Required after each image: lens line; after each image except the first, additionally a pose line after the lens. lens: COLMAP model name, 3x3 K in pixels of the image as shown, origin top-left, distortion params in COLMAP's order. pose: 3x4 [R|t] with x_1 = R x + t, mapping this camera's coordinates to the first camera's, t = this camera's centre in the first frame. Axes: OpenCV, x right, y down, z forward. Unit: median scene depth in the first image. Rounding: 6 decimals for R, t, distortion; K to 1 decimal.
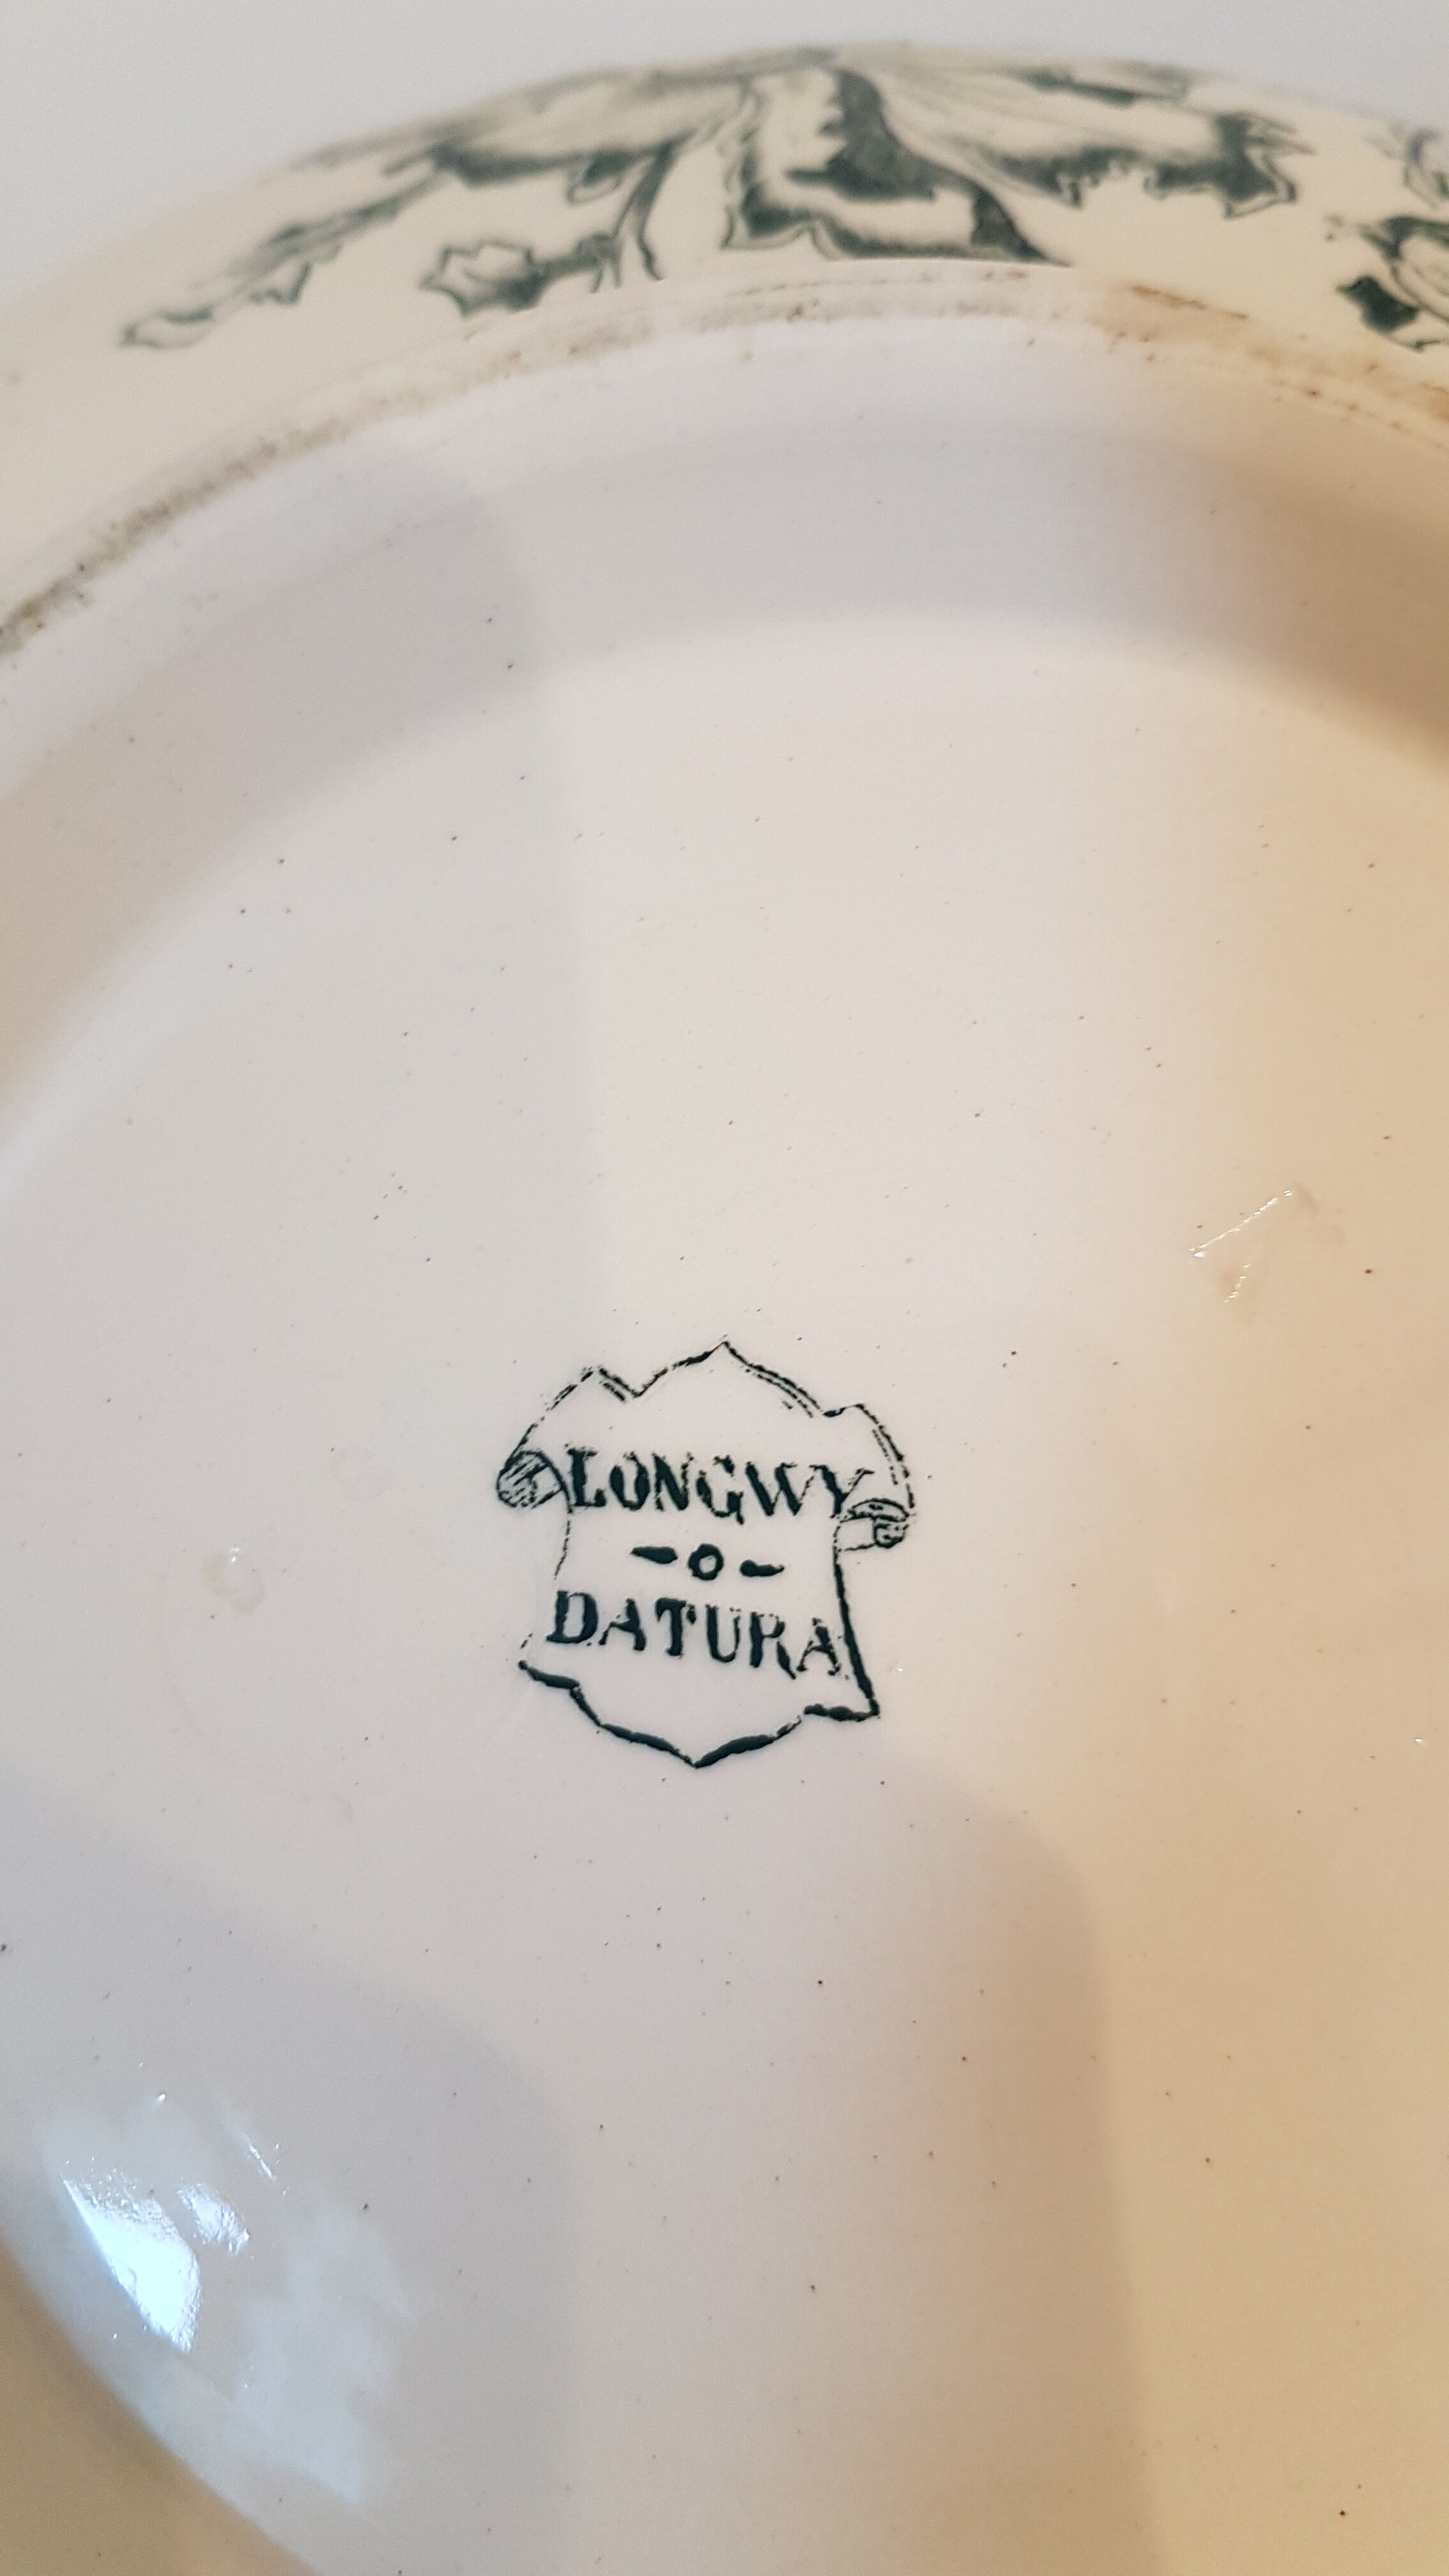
lens RADIAL K [[2103.2, 0, 783.6], [0, 2103.2, 1301.6], [0, 0, 1]] dist [0.153731, -0.362535]
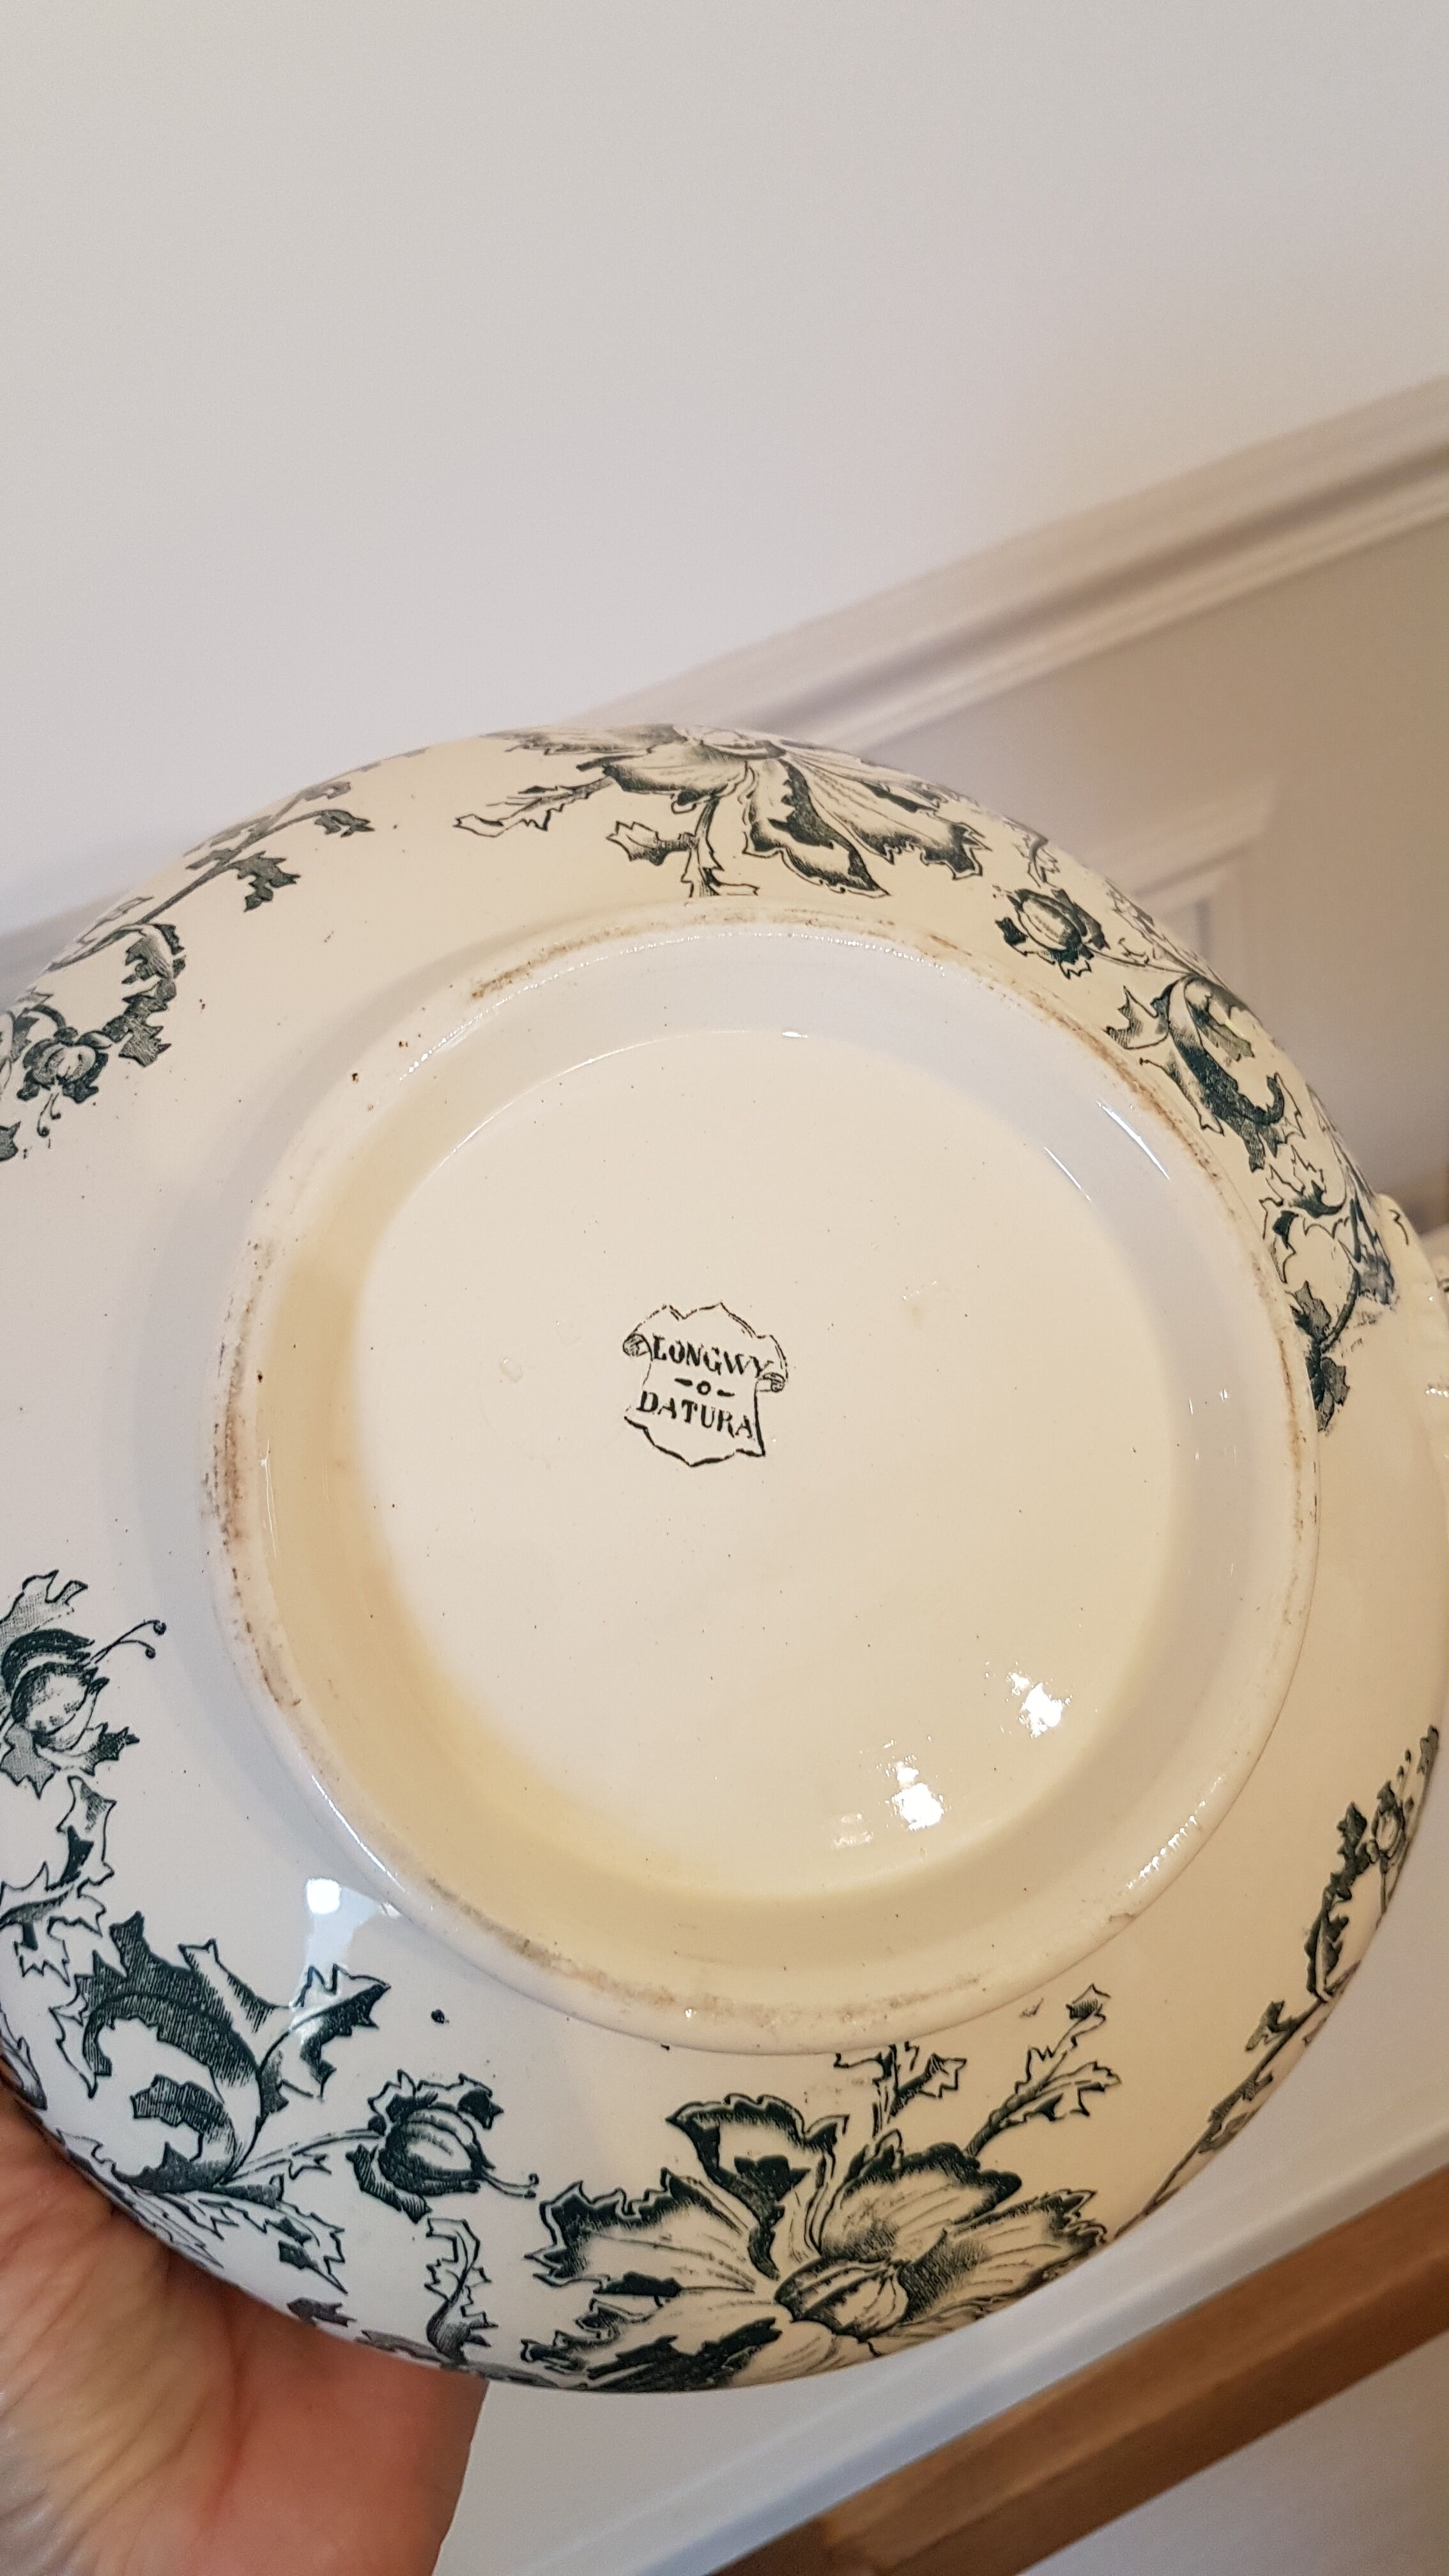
lens RADIAL K [[2086.2, 0, 707.8], [0, 2086.2, 1272.0], [0, 0, 1]] dist [0.267179, -0.642932]
pose [[0.968140, 0.163047, 0.190054, -0.519627], [-0.137521, 0.980469, -0.140604, 0.333168], [-0.209267, 0.109988, 0.971653, -1.403352]]
